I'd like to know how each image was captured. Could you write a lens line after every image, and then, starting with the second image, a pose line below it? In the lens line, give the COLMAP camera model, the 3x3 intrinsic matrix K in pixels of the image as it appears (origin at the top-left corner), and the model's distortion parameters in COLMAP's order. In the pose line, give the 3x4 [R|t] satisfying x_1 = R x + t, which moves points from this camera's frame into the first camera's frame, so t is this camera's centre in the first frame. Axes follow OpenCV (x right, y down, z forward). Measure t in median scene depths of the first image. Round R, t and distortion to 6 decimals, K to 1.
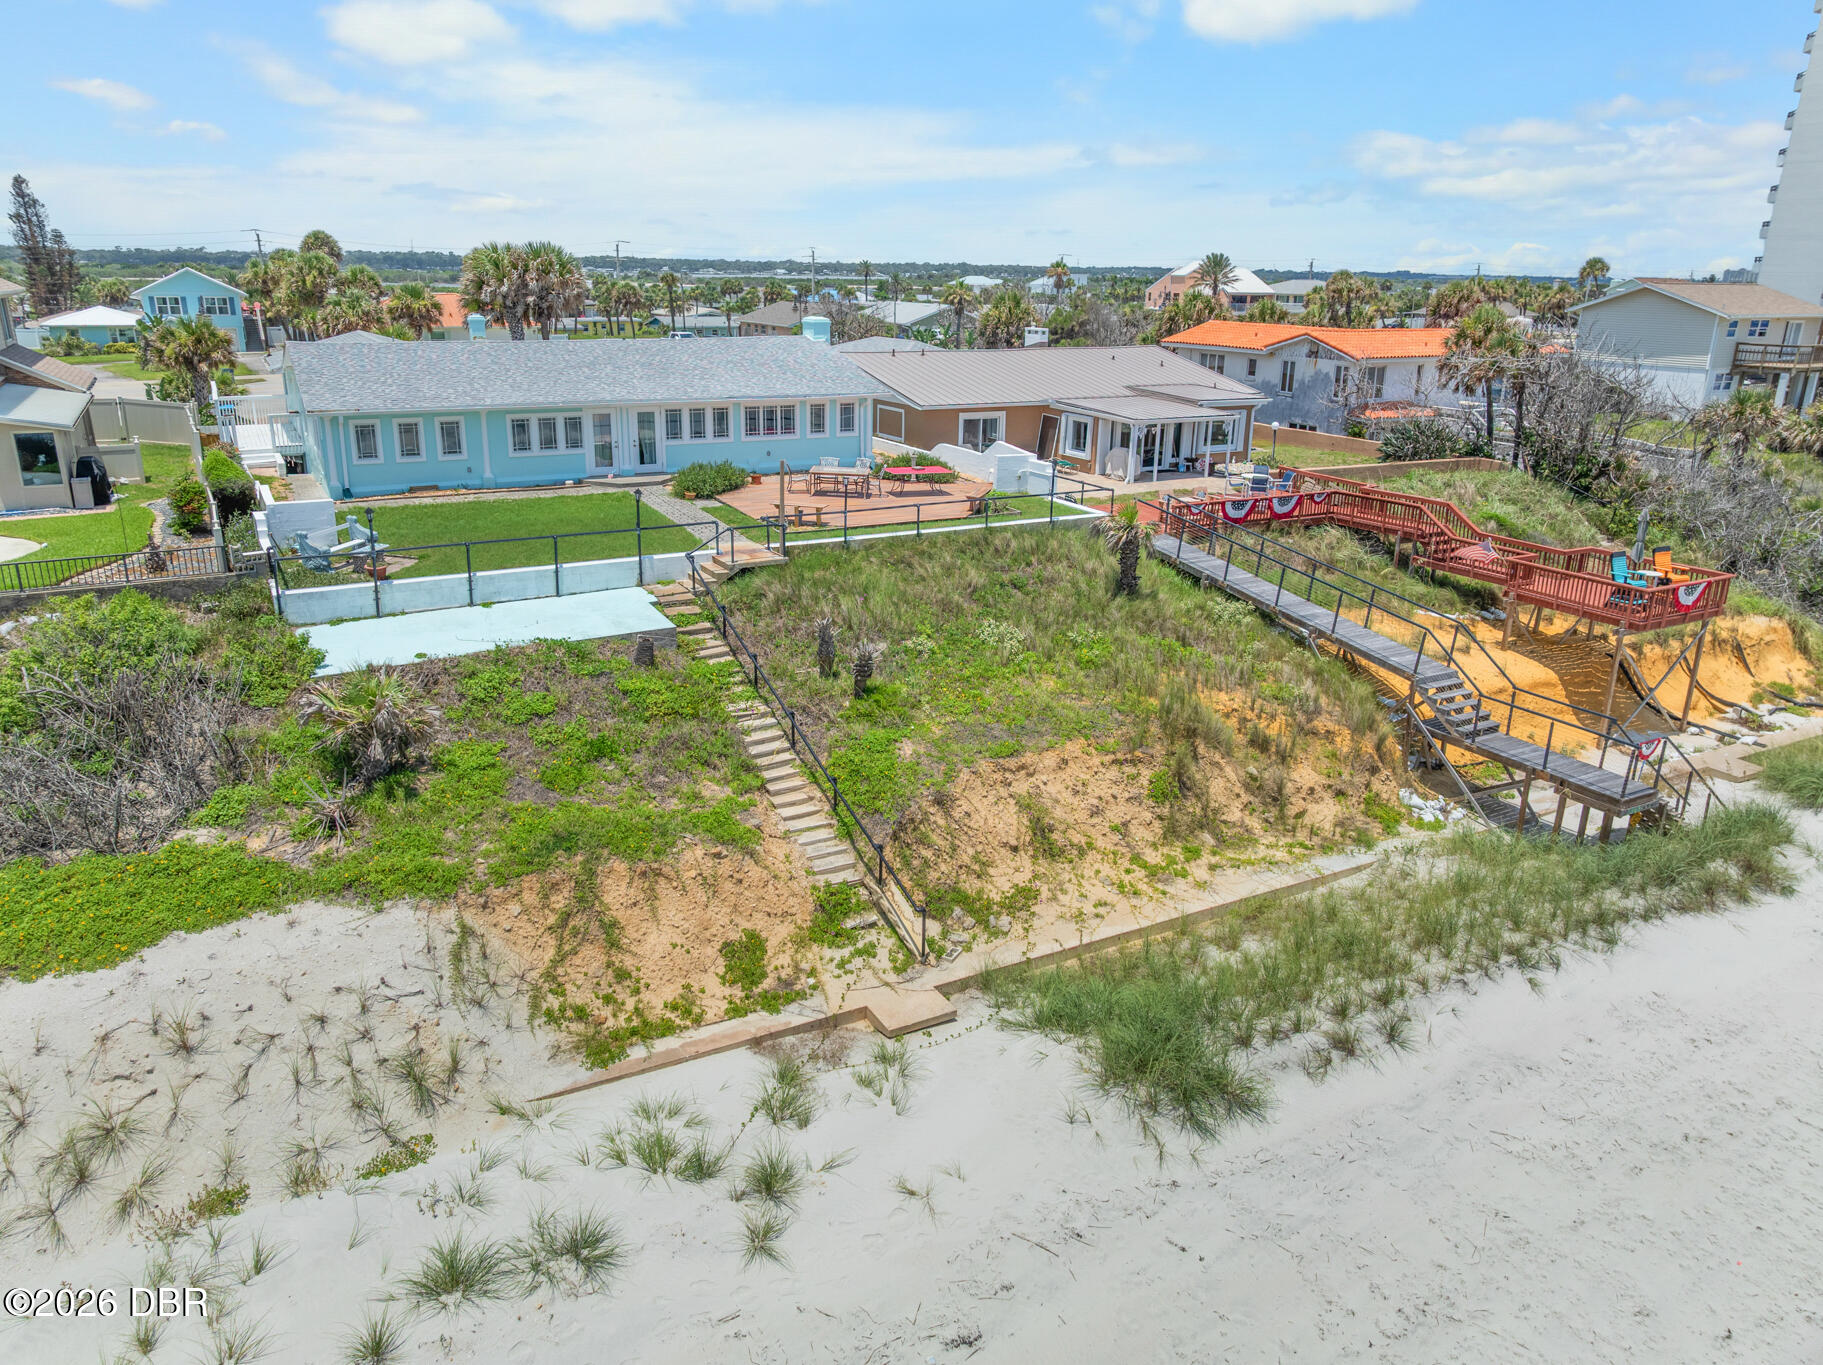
lens RADIAL K [[1271.4, 0, 911.5], [0, 1271.4, 682.5], [0, 0, 1]] dist [0.001142, -0.010227]
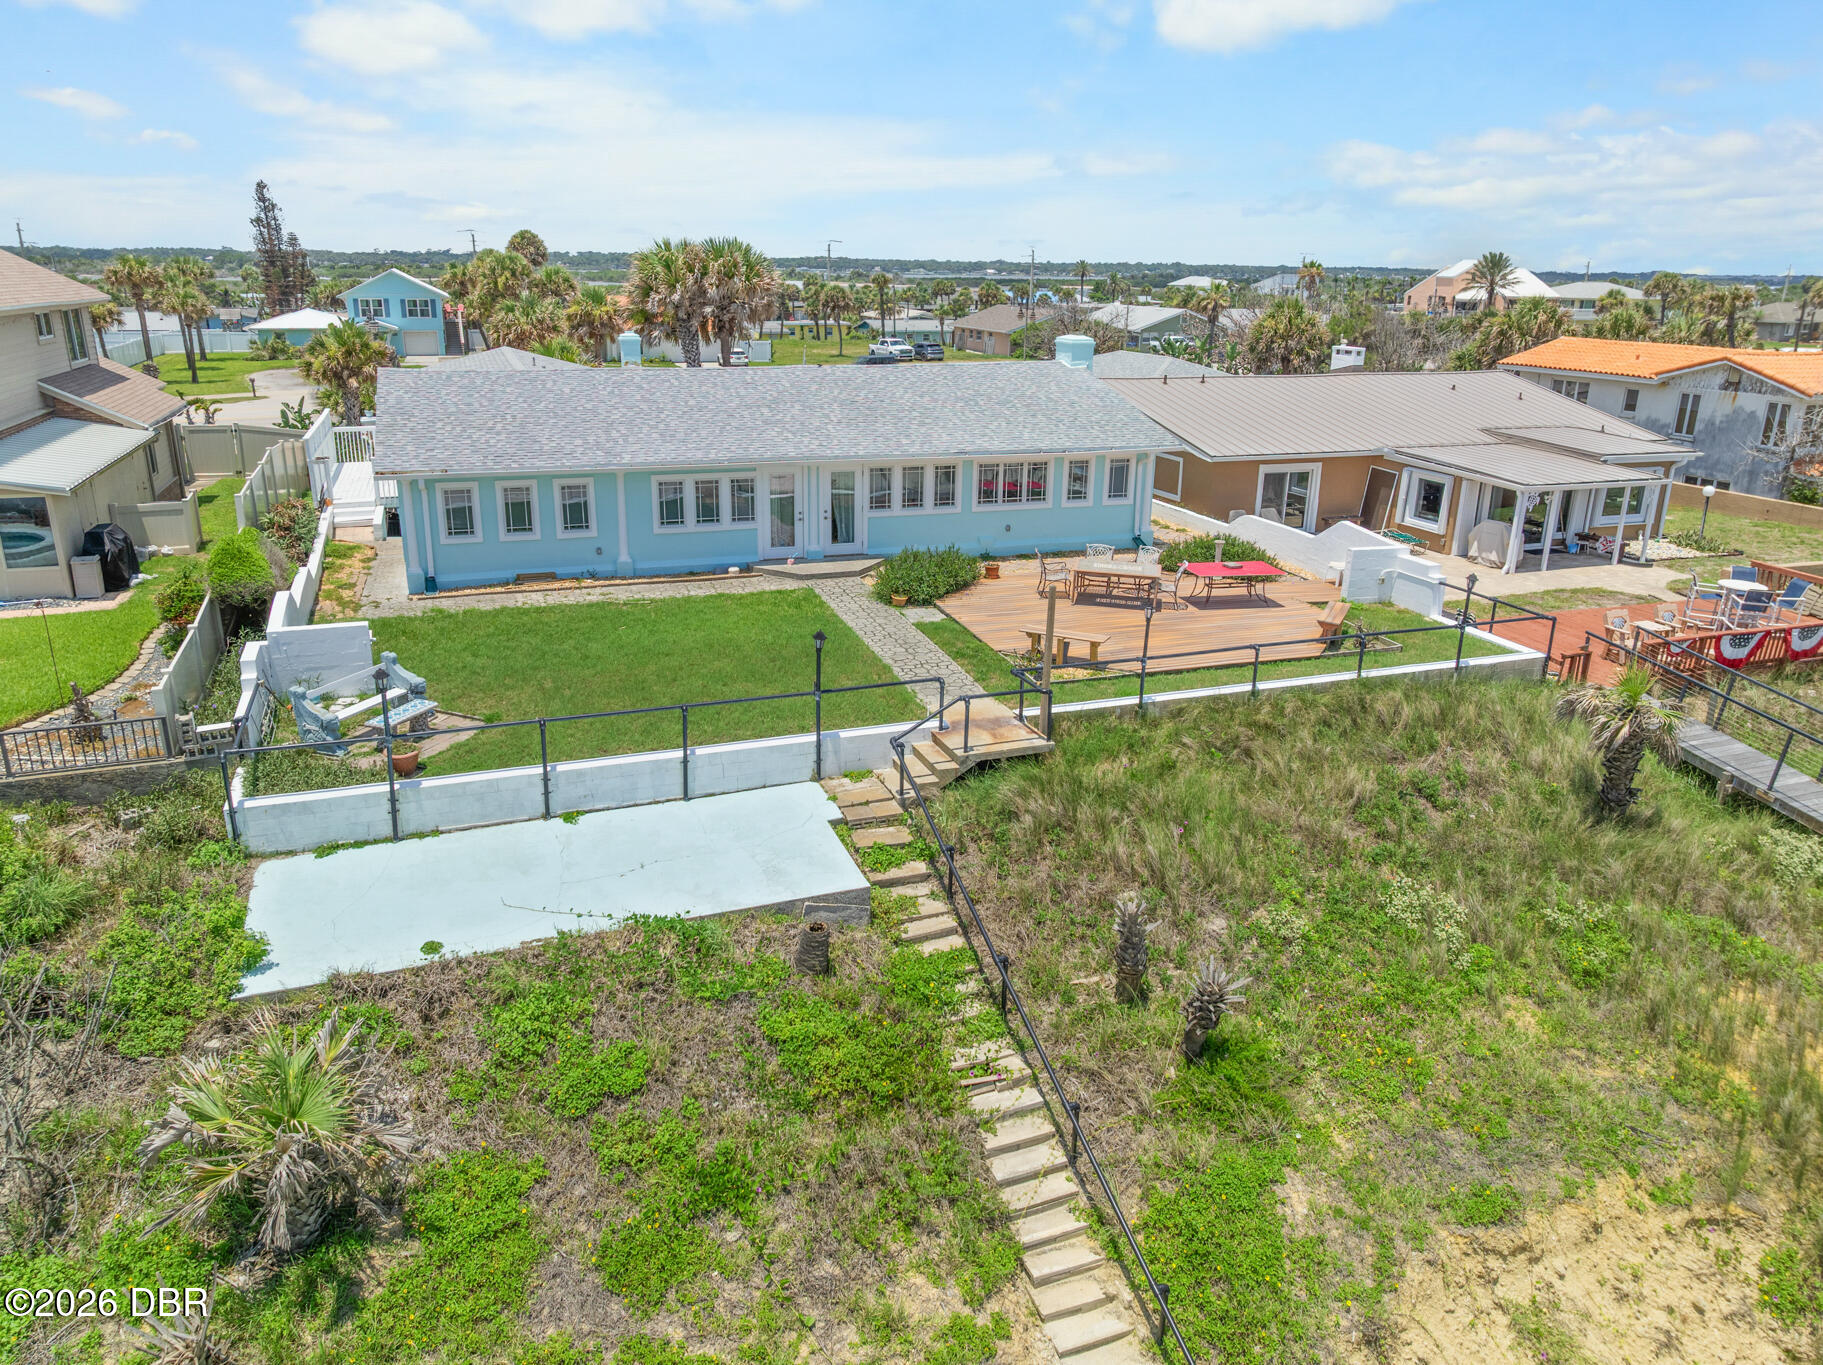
lens RADIAL K [[1271.4, 0, 911.5], [0, 1271.4, 682.5], [0, 0, 1]] dist [0.001142, -0.010227]
pose [[0.987819, 0.046909, -0.148371, -0.067506], [-0.046925, 0.998893, 0.003397, -0.112785], [0.148366, 0.003607, 0.988926, 0.341250]]
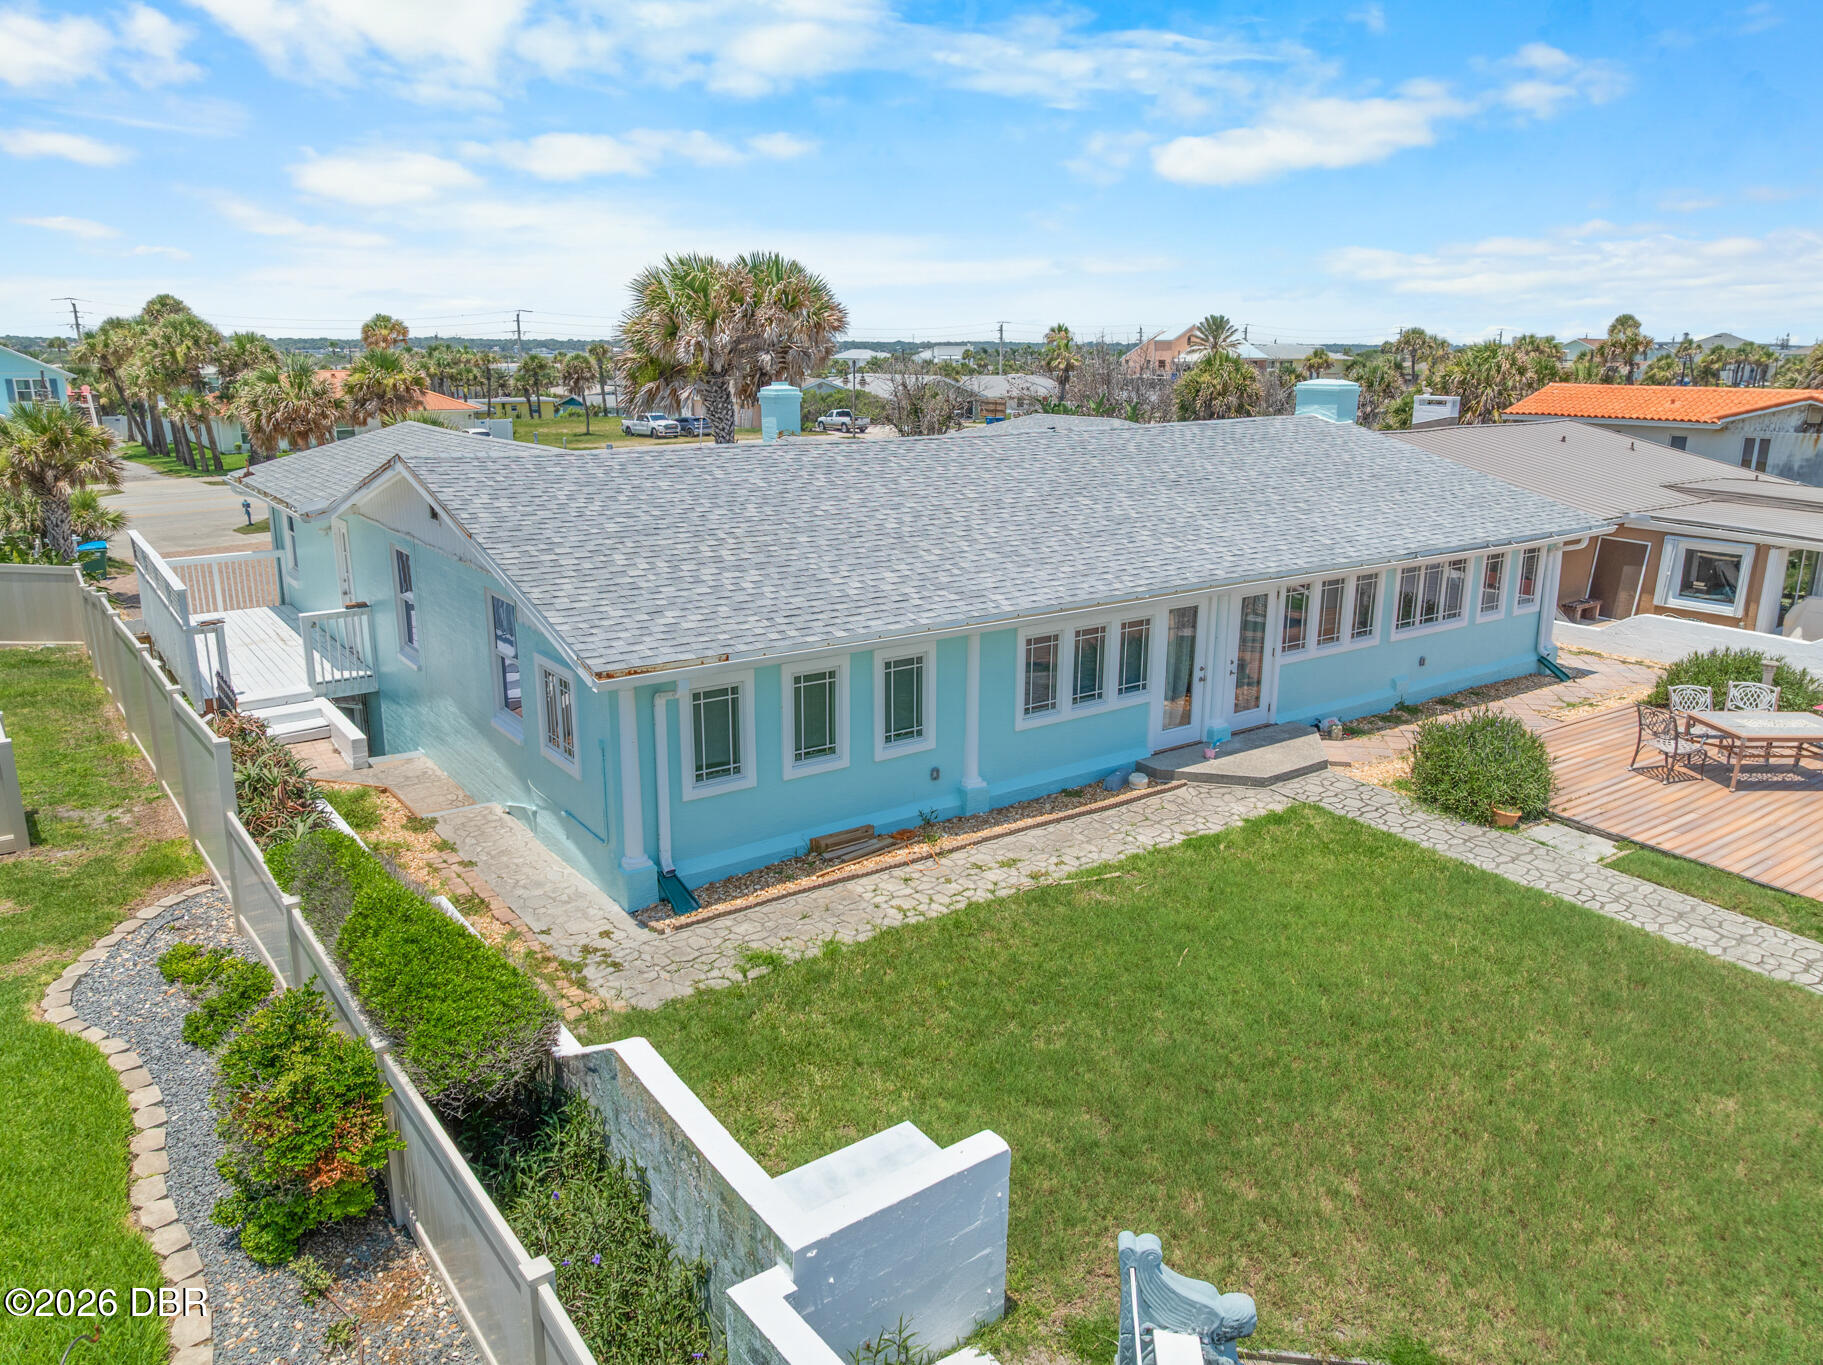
lens RADIAL K [[1285.2, 0, 911.5], [0, 1285.2, 682.5], [0, 0, 1]] dist [-0.000336, -0.001658]
pose [[0.991910, -0.044684, 0.118821, -0.434852], [0.051443, 0.997191, -0.054437, -0.189417], [-0.116054, 0.060109, 0.991422, 0.662966]]
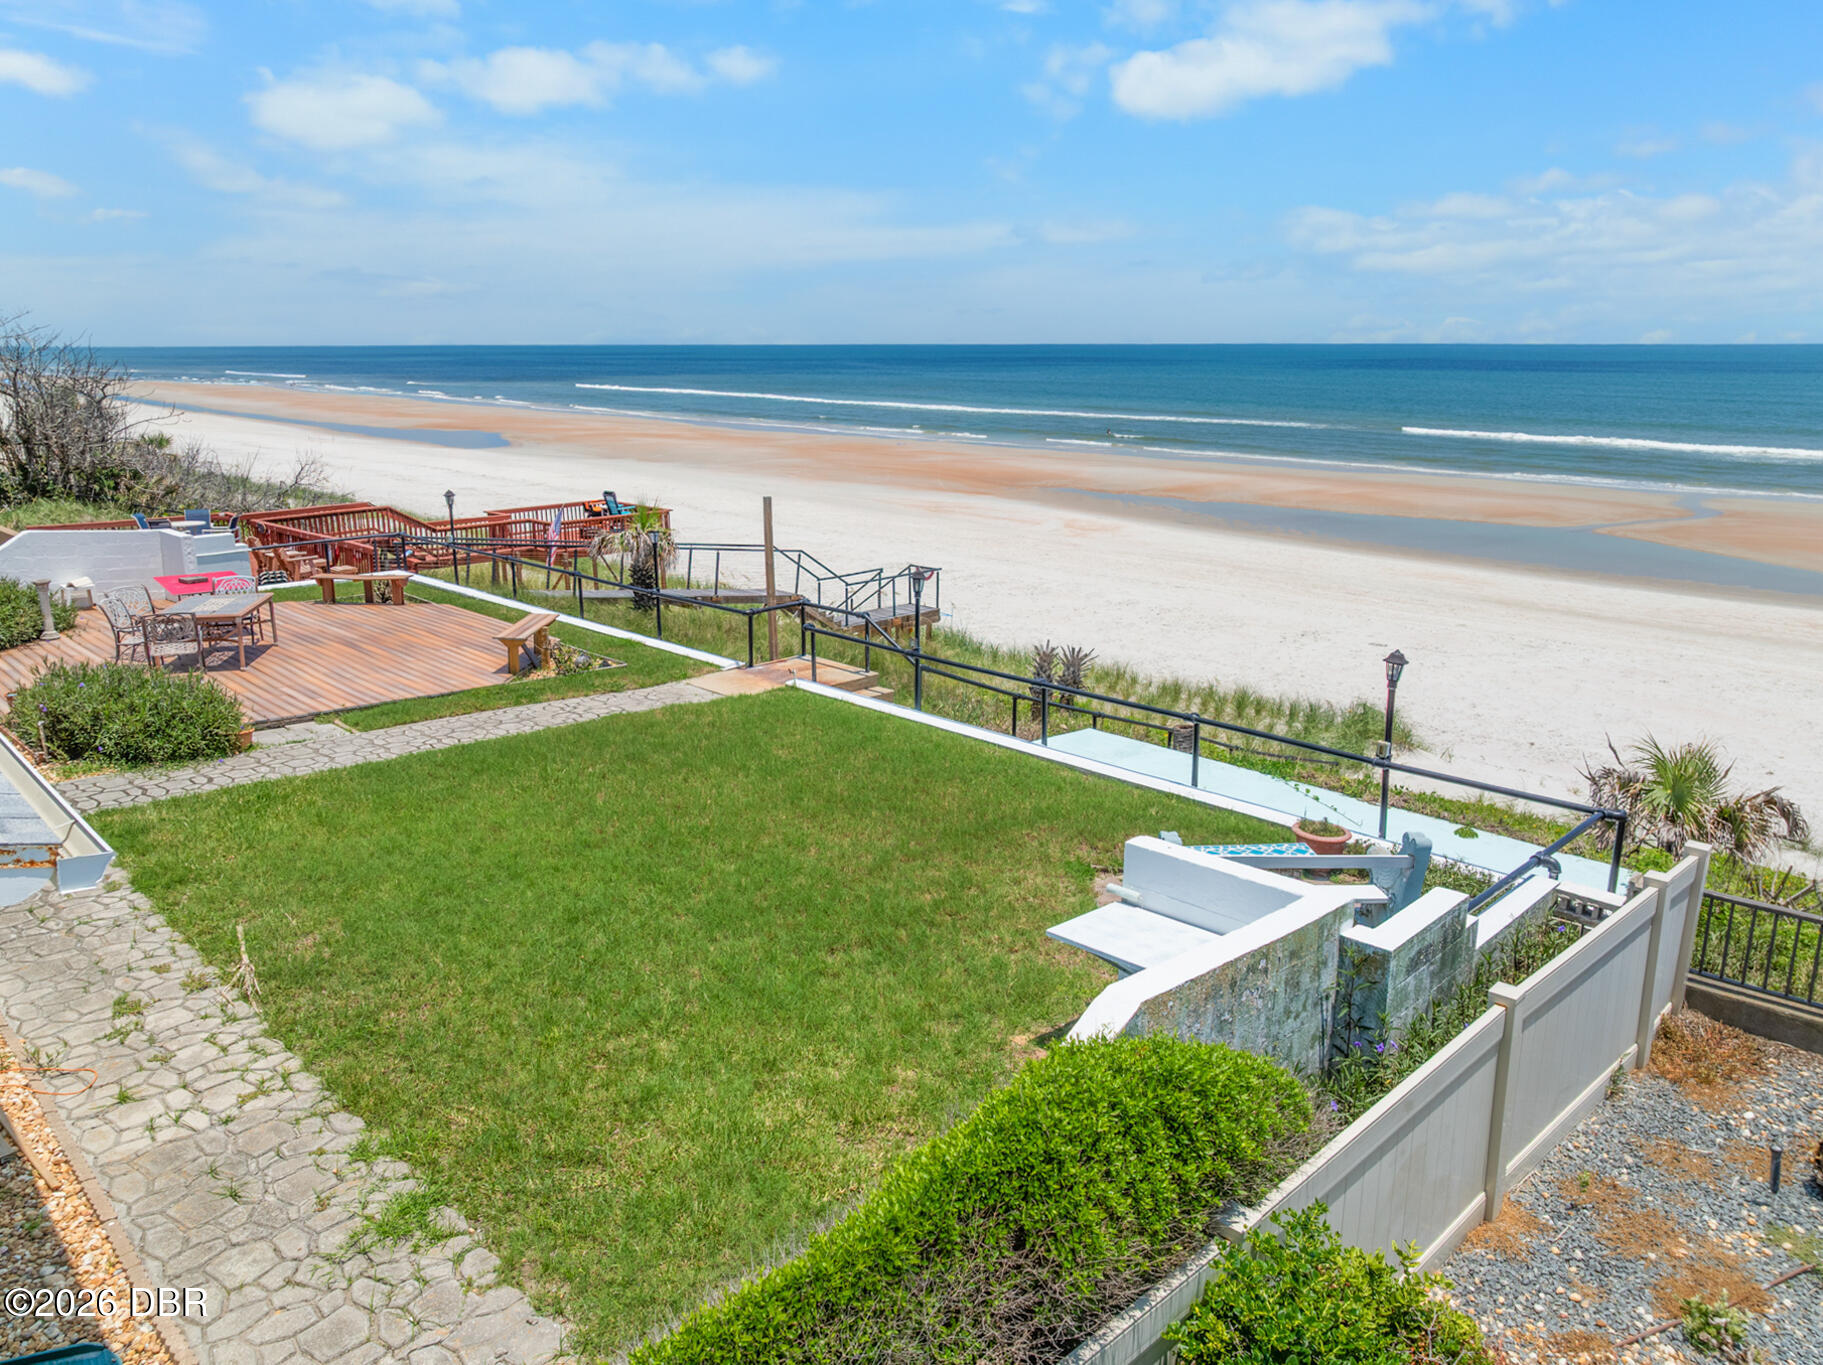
lens RADIAL K [[1271.4, 0, 911.5], [0, 1271.4, 682.5], [0, 0, 1]] dist [0.001142, -0.010227]
pose [[-0.263834, -0.263916, 0.927761, -0.602439], [0.293112, 0.894419, 0.337786, -0.245103], [-0.918954, 0.361057, -0.158621, 0.940515]]
